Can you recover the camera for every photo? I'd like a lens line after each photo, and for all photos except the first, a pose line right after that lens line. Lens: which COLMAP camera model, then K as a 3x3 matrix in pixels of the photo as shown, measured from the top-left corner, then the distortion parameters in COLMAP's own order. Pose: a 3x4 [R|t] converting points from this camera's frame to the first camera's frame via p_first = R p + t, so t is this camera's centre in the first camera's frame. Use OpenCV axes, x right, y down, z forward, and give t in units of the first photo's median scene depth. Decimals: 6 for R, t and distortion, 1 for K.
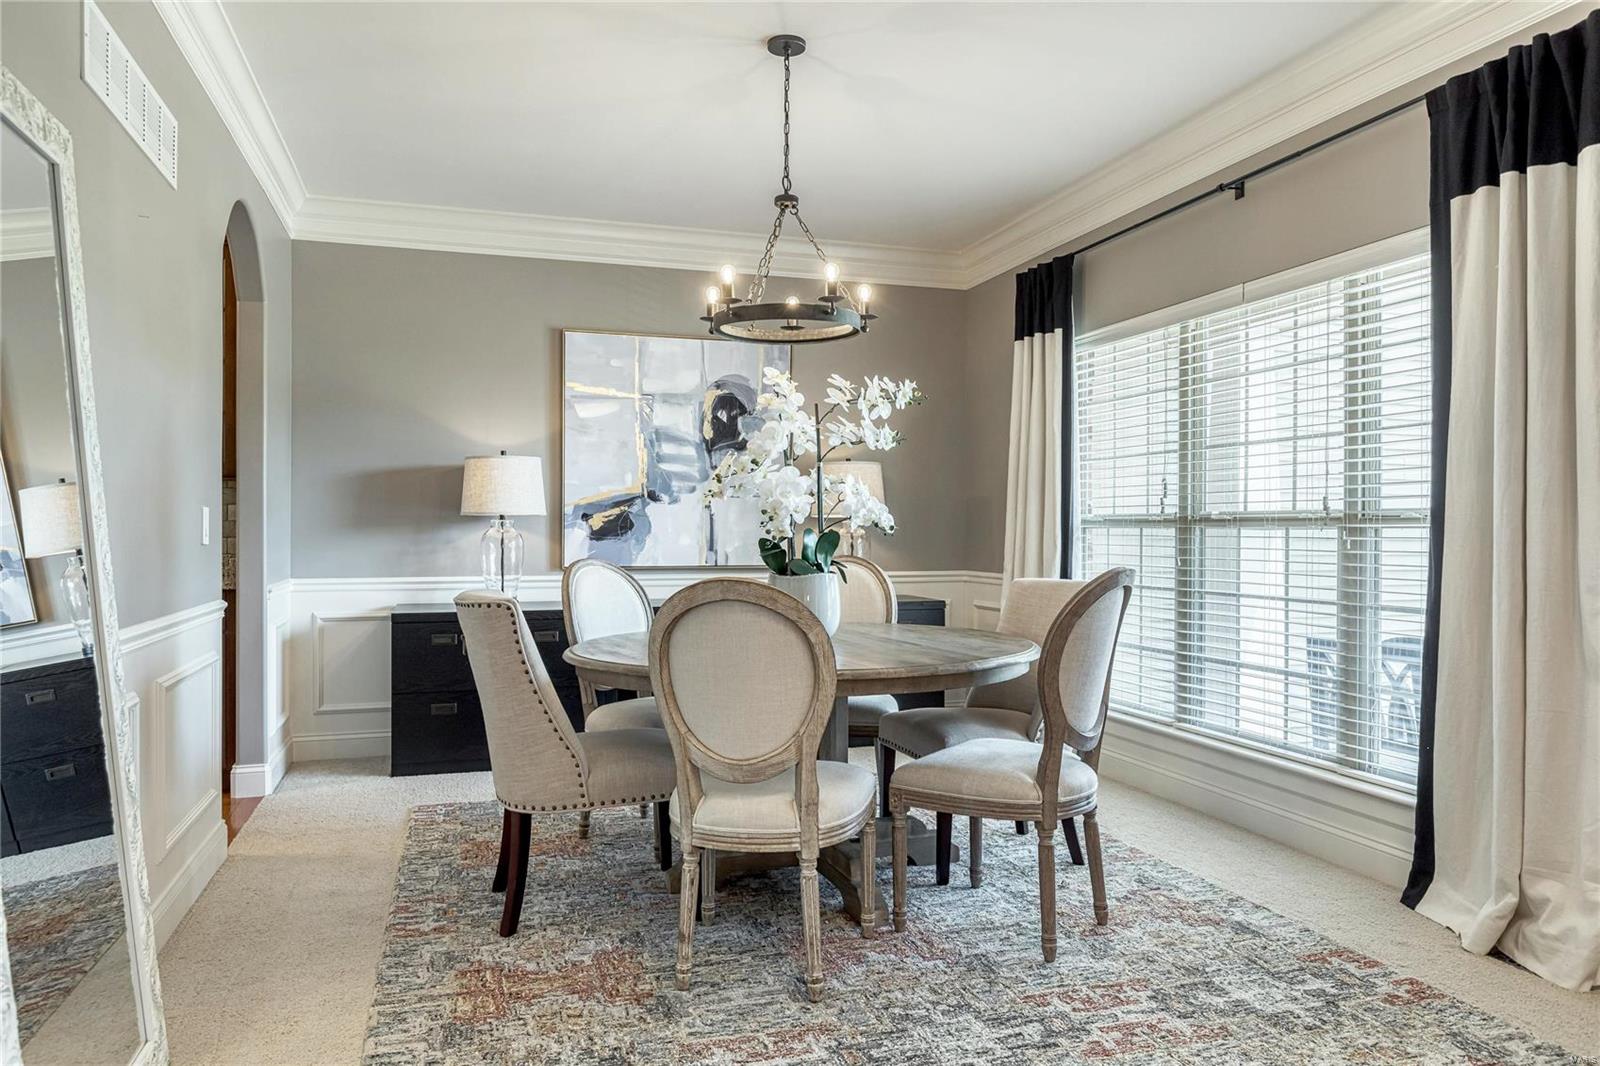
lens RADIAL K [[1106.8, 0, 793.7], [0, 1106.8, 528.8], [0, 0, 1]] dist [-0.002757, -0.002369]
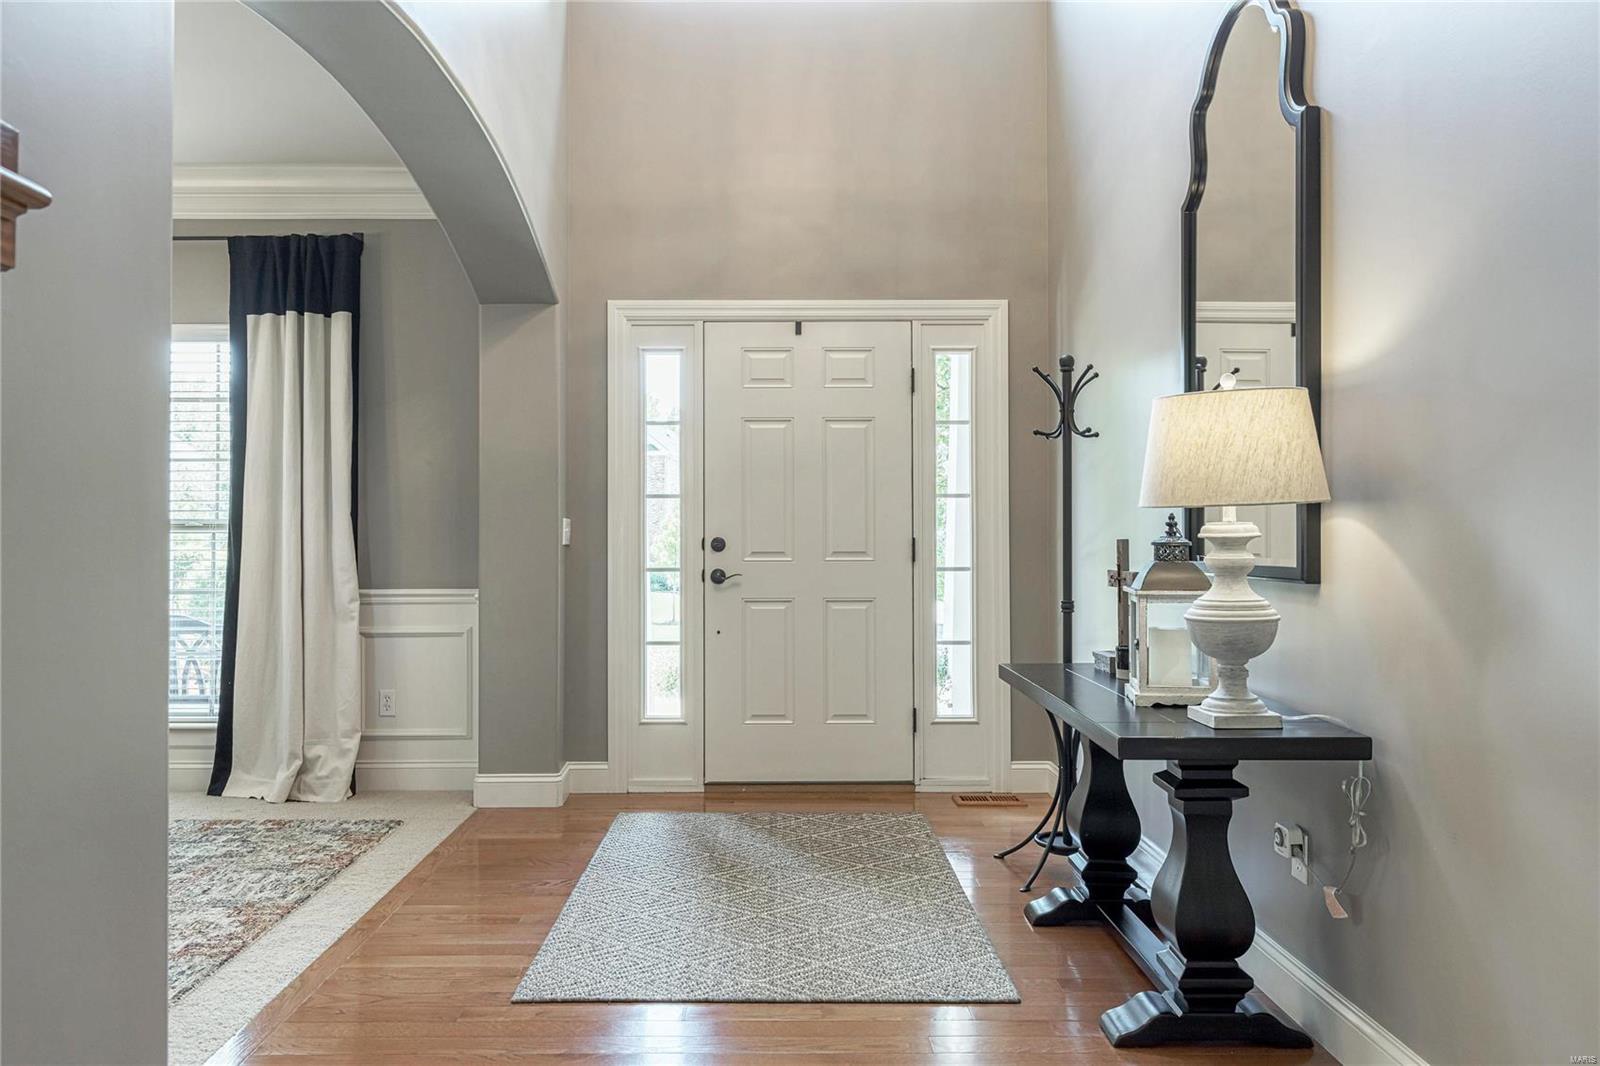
lens RADIAL K [[1106.8, 0, 801.0], [0, 1106.8, 530.0], [0, 0, 1]] dist [-0.002757, -0.002369]
pose [[0.273624, 0.008298, 0.961801, -0.662493], [0.002916, 0.999951, -0.009457, 0.011937], [-0.961832, 0.005393, 0.273586, -0.140807]]
